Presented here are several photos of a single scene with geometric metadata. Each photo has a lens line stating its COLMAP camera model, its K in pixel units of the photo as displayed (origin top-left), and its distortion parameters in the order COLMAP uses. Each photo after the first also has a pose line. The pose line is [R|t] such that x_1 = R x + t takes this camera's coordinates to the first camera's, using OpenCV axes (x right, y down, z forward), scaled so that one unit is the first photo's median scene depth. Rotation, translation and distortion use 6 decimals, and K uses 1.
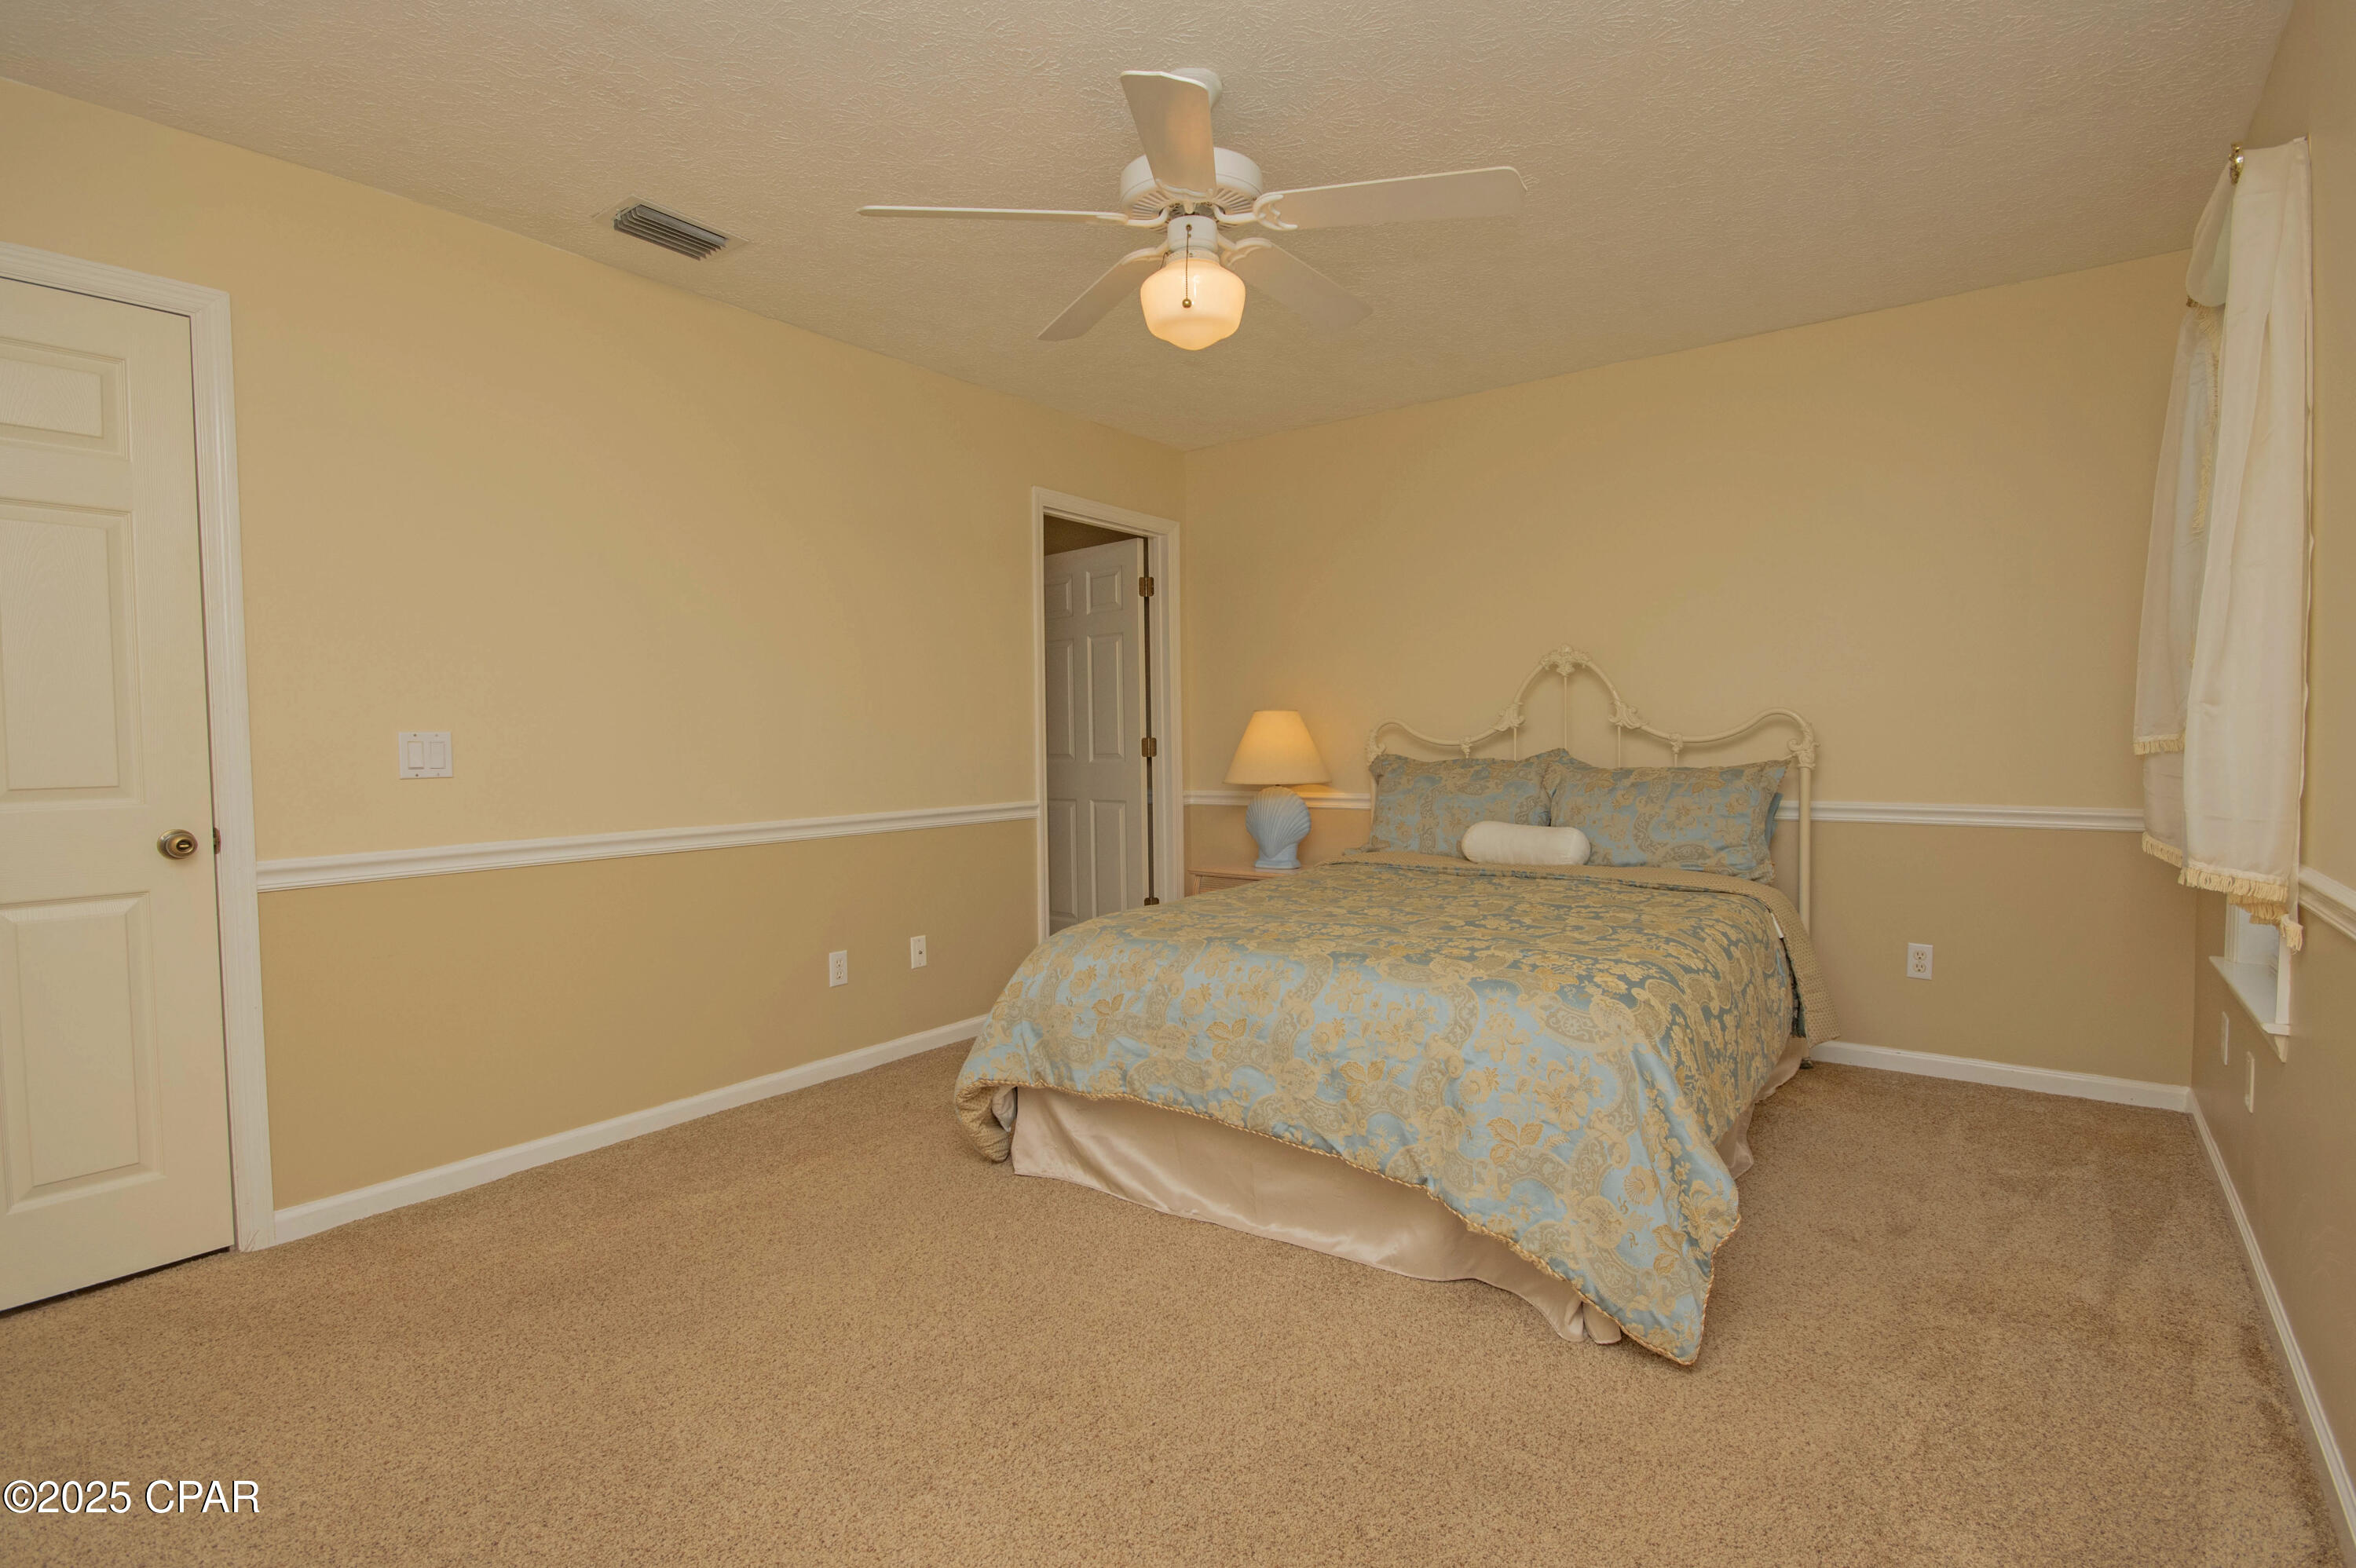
lens RADIAL K [[1126.3, 0, 1176.2], [0, 1126.3, 795.8], [0, 0, 1]] dist [-0.000108, 0.000013]
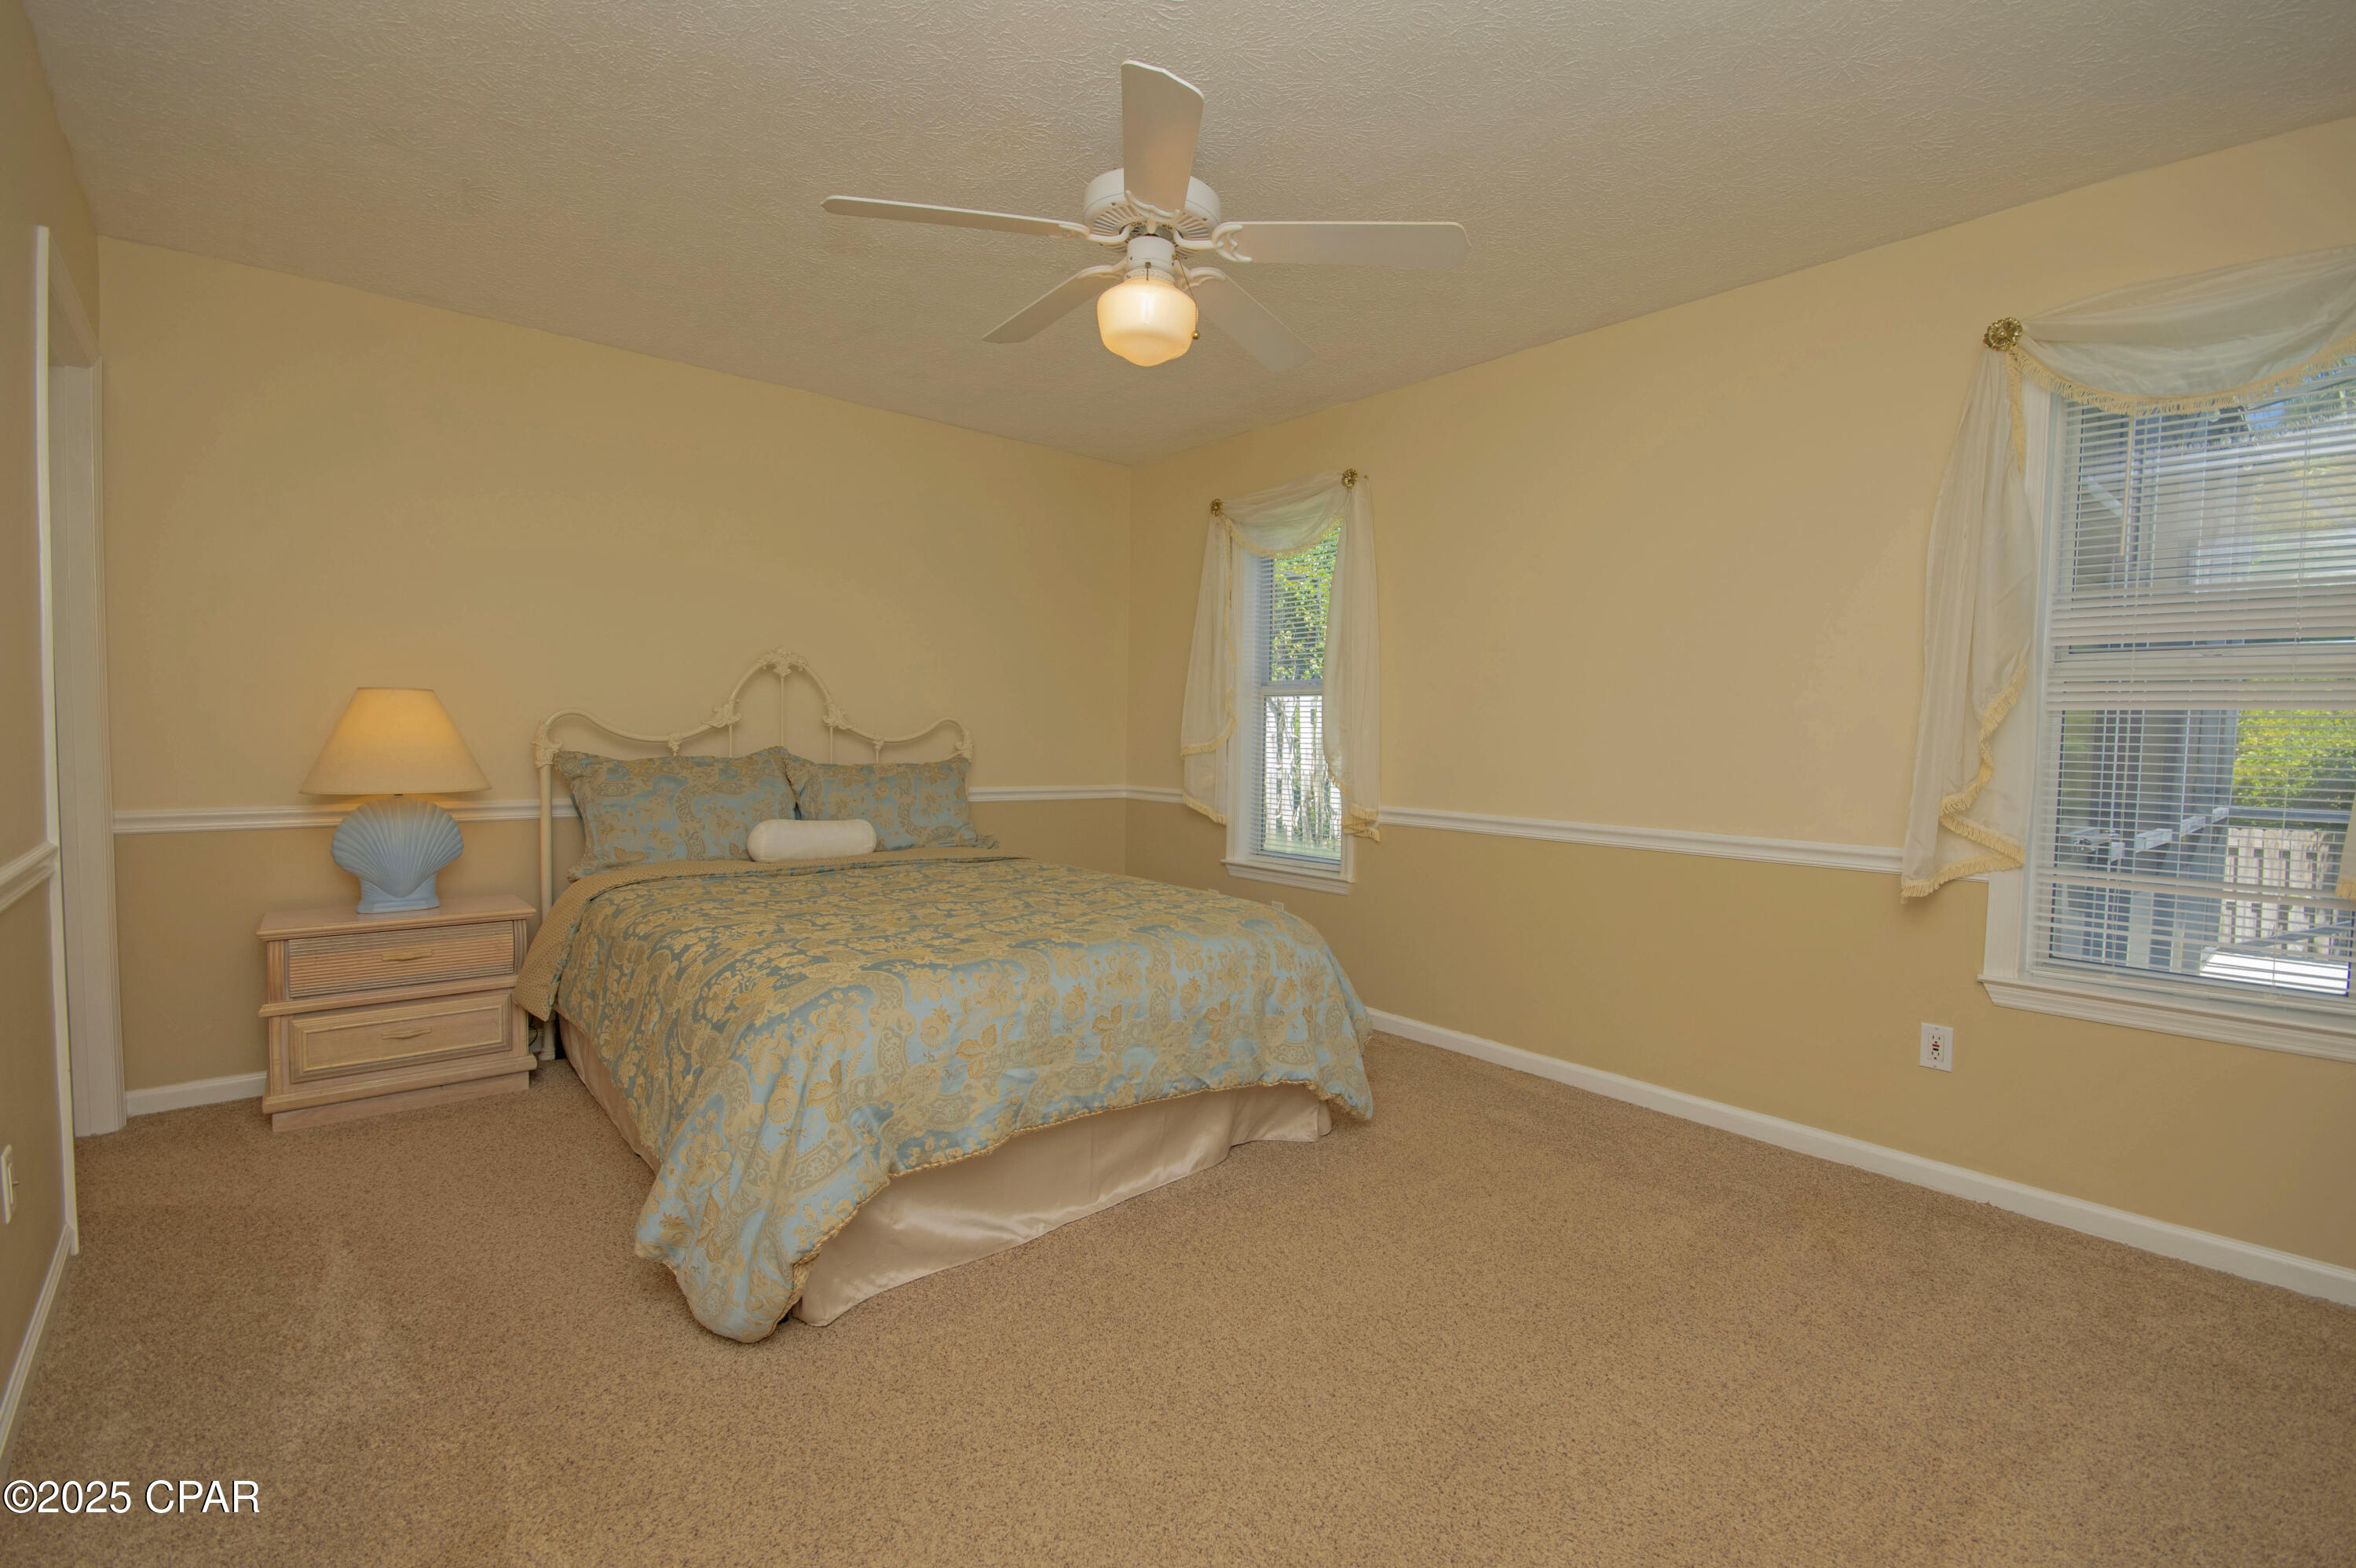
lens RADIAL K [[1068.1, 0, 1178.0], [0, 1068.1, 784.0], [0, 0, 1]] dist [-0.000754, -0.000064]
pose [[0.202966, -0.030006, 0.978726, -0.583759], [0.031204, 0.999221, 0.024164, -0.020934], [-0.978689, 0.025635, 0.203744, 0.473377]]
